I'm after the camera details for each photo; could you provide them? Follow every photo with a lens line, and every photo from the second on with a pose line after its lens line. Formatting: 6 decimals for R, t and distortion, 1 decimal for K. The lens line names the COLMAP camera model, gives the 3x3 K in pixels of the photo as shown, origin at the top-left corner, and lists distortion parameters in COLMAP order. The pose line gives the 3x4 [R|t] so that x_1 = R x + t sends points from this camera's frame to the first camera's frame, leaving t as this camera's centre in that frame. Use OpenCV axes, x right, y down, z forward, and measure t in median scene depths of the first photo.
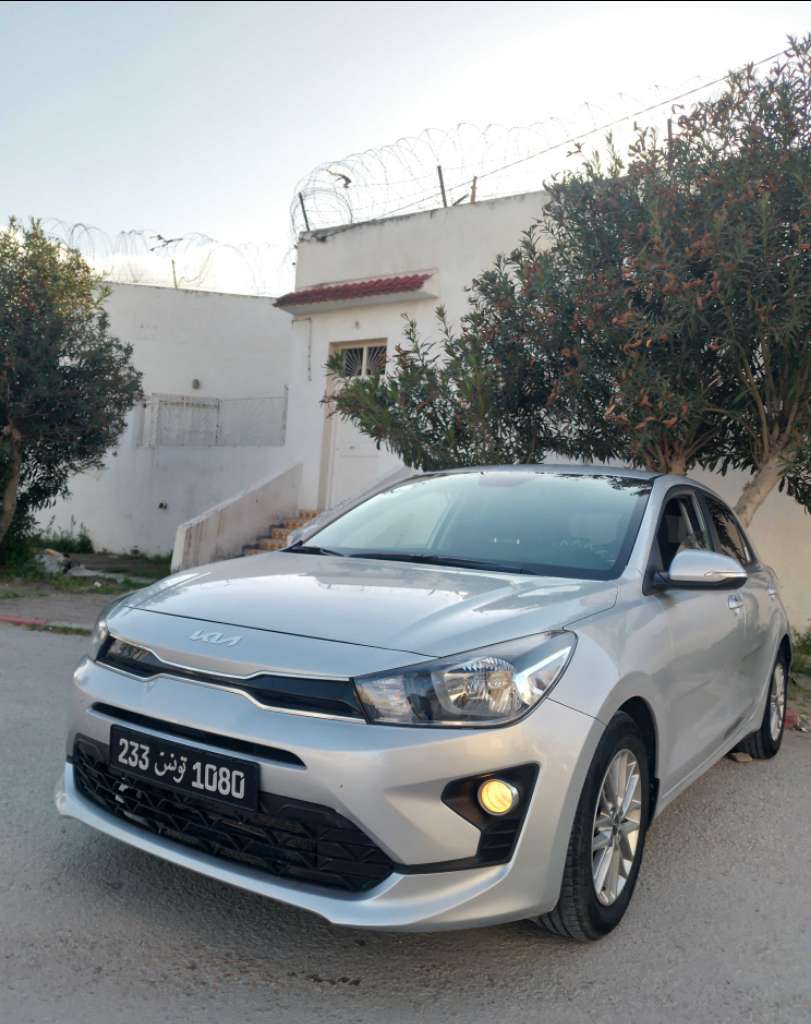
lens RADIAL K [[844.2, 0, 405.5], [0, 844.2, 512.0], [0, 0, 1]] dist [0.004070, -0.004579]
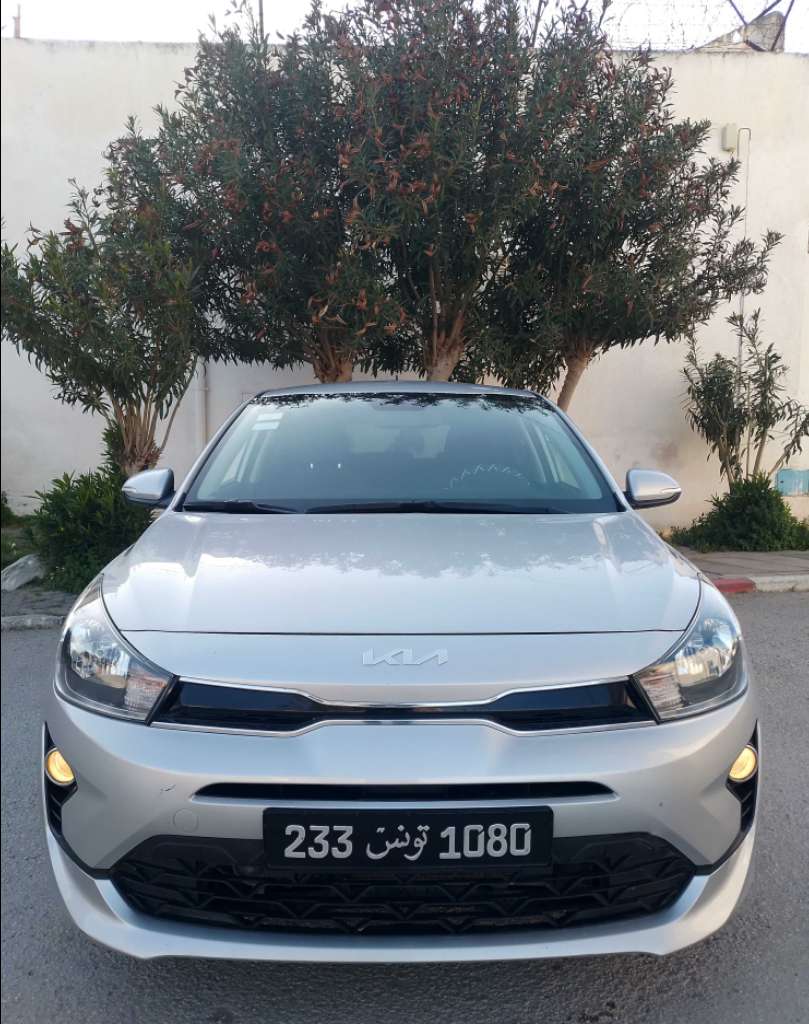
lens RADIAL K [[844.2, 0, 404.5], [0, 844.2, 512.0], [0, 0, 1]] dist [0.004070, -0.004579]
pose [[0.831326, -0.111650, 0.544455, -0.643510], [0.042093, 0.989449, 0.138633, -0.082749], [-0.554189, -0.092331, 0.827254, 0.423318]]
